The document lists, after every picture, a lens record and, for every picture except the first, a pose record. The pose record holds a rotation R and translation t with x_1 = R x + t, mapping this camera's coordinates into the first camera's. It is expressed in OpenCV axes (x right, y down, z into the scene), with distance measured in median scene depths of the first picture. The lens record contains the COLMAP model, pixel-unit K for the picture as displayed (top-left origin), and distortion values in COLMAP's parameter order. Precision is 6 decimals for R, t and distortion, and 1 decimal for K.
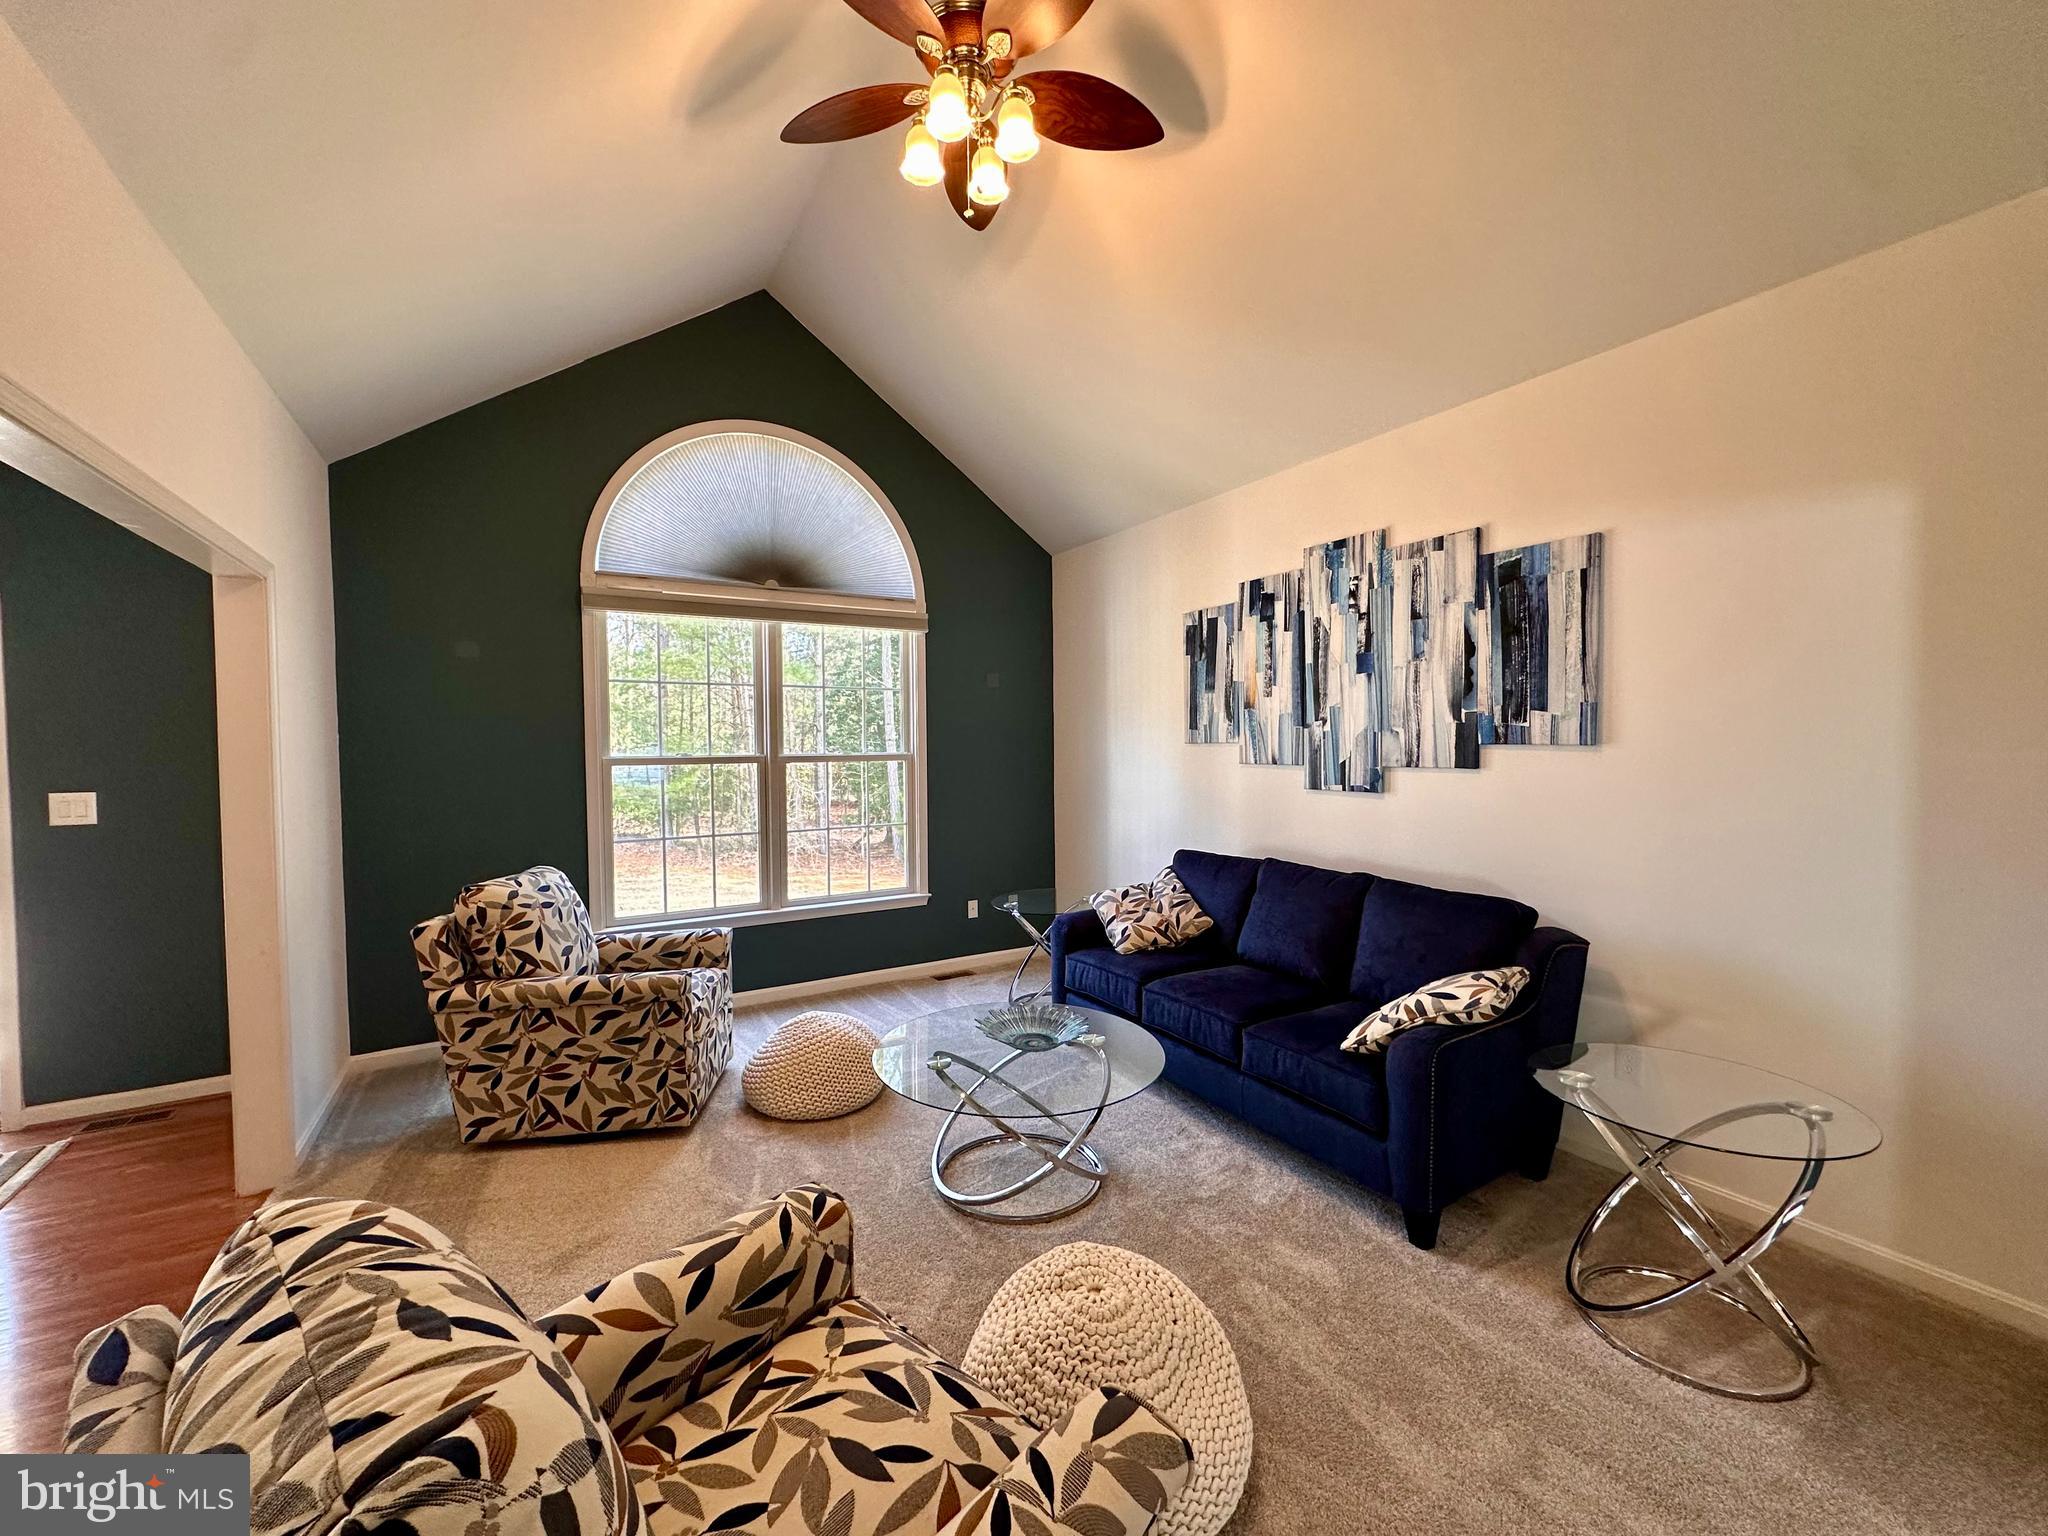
lens RADIAL K [[819.6, 0, 1025.9], [0, 819.6, 767.4], [0, 0, 1]] dist [0.000266, 0.000593]
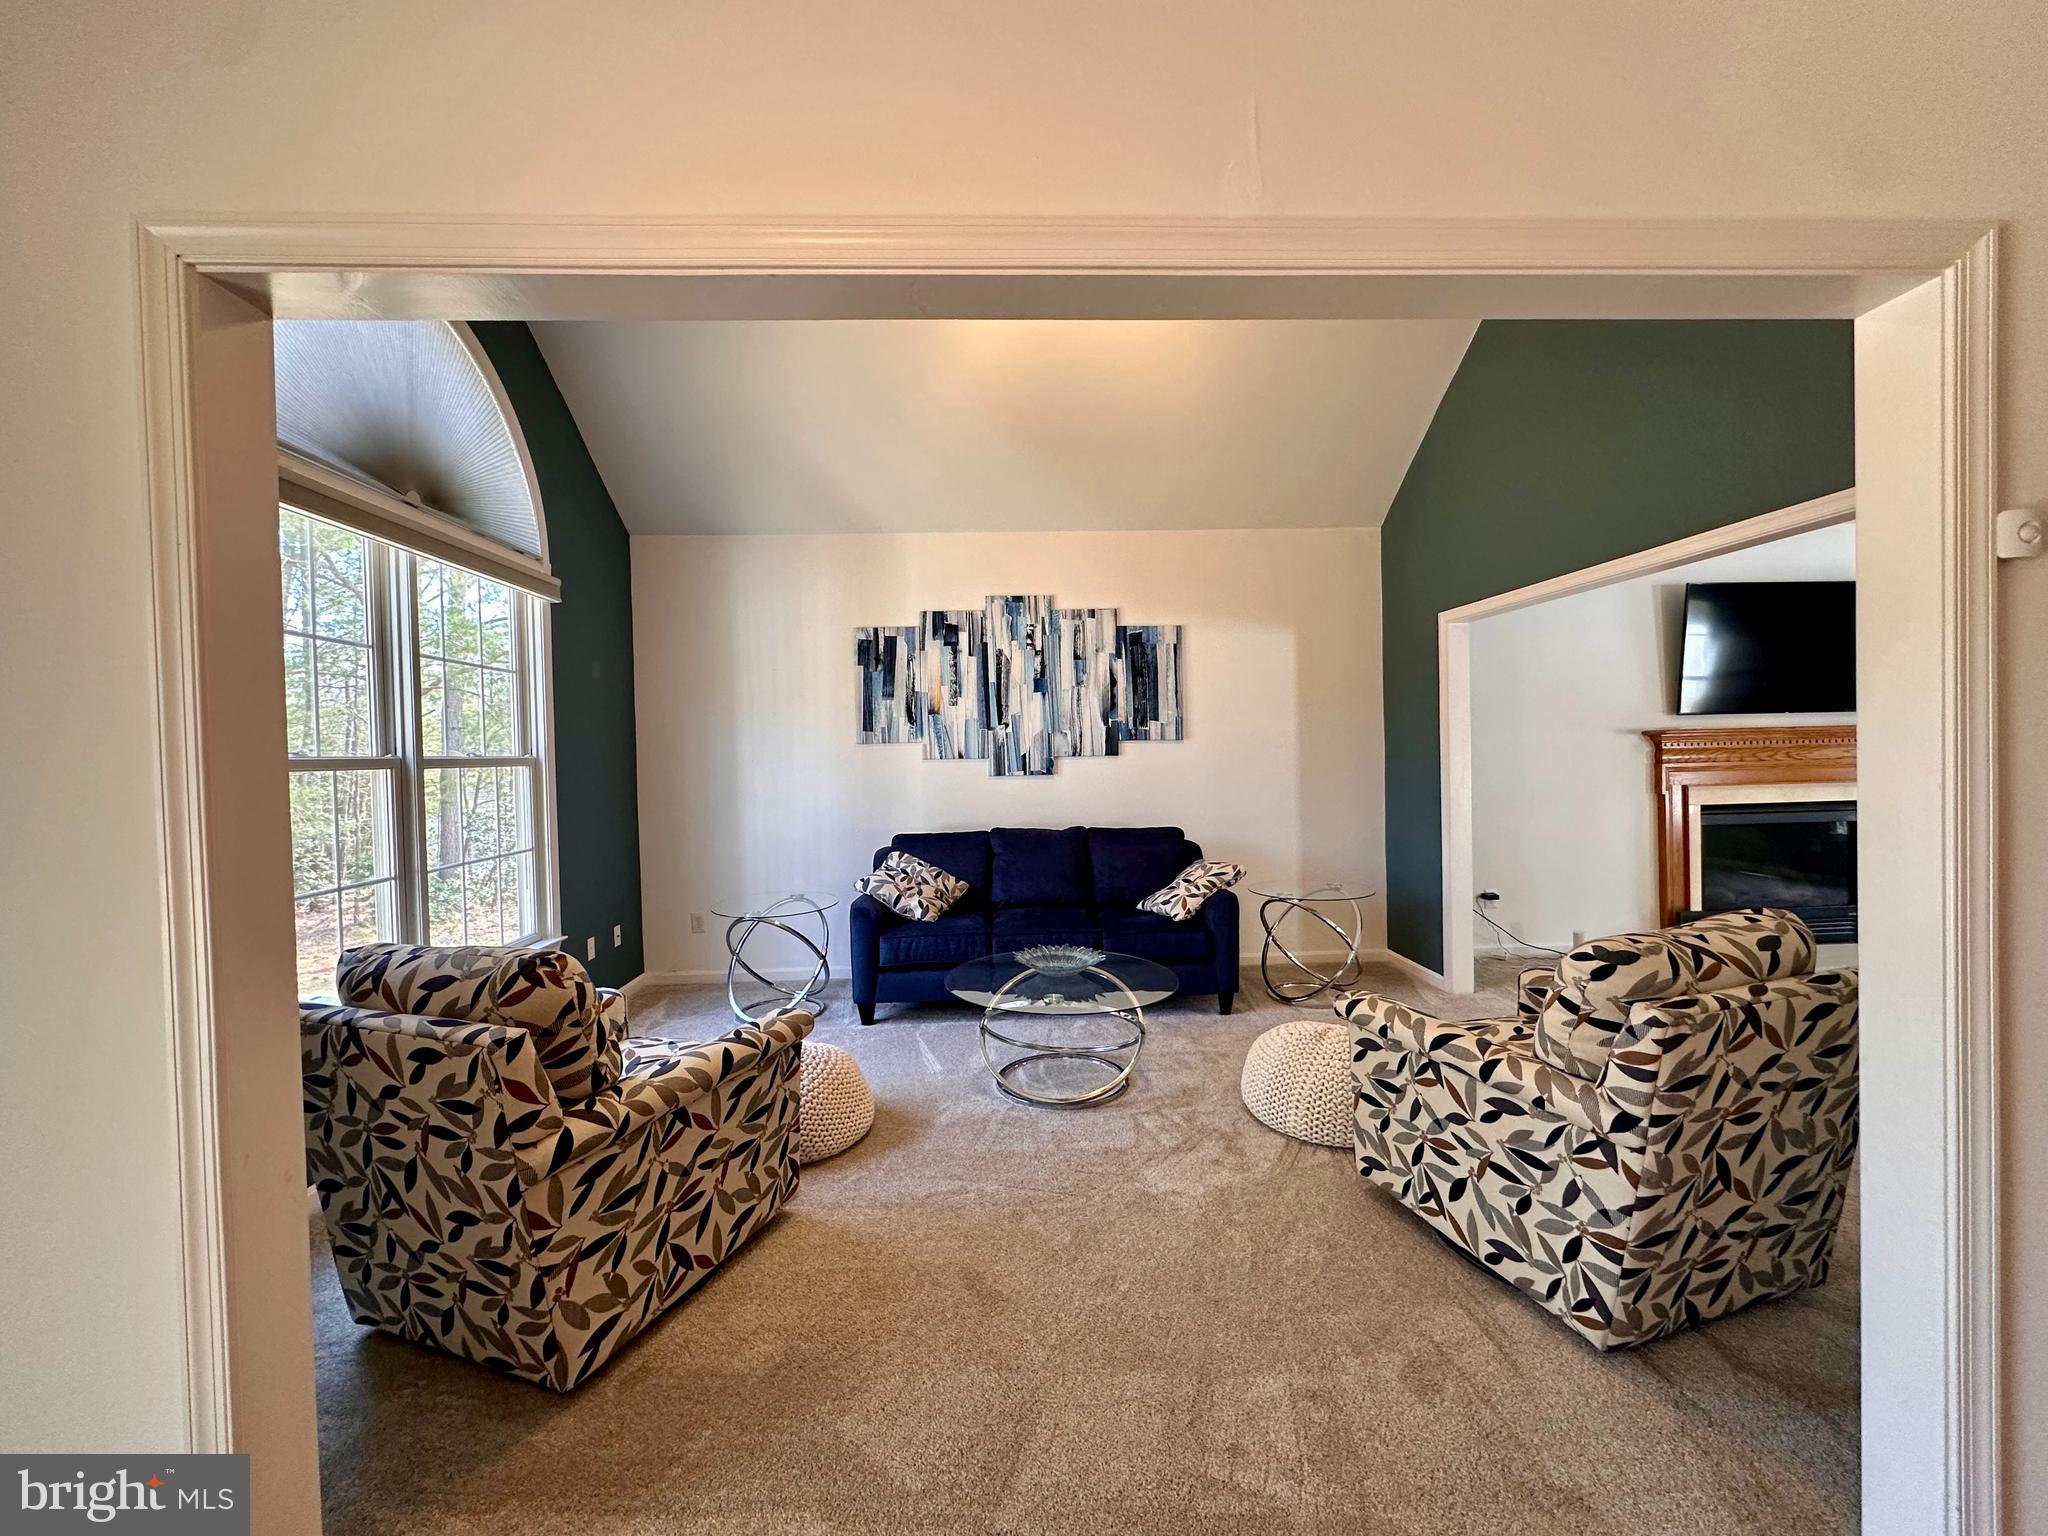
lens RADIAL K [[819.6, 0, 1020.5], [0, 819.6, 771.7], [0, 0, 1]] dist [0.000266, 0.000593]
pose [[0.474193, -0.019361, 0.880208, -0.848092], [0.042110, 0.999113, -0.000710, 0.023267], [-0.879414, 0.037402, 0.474587, 0.341161]]
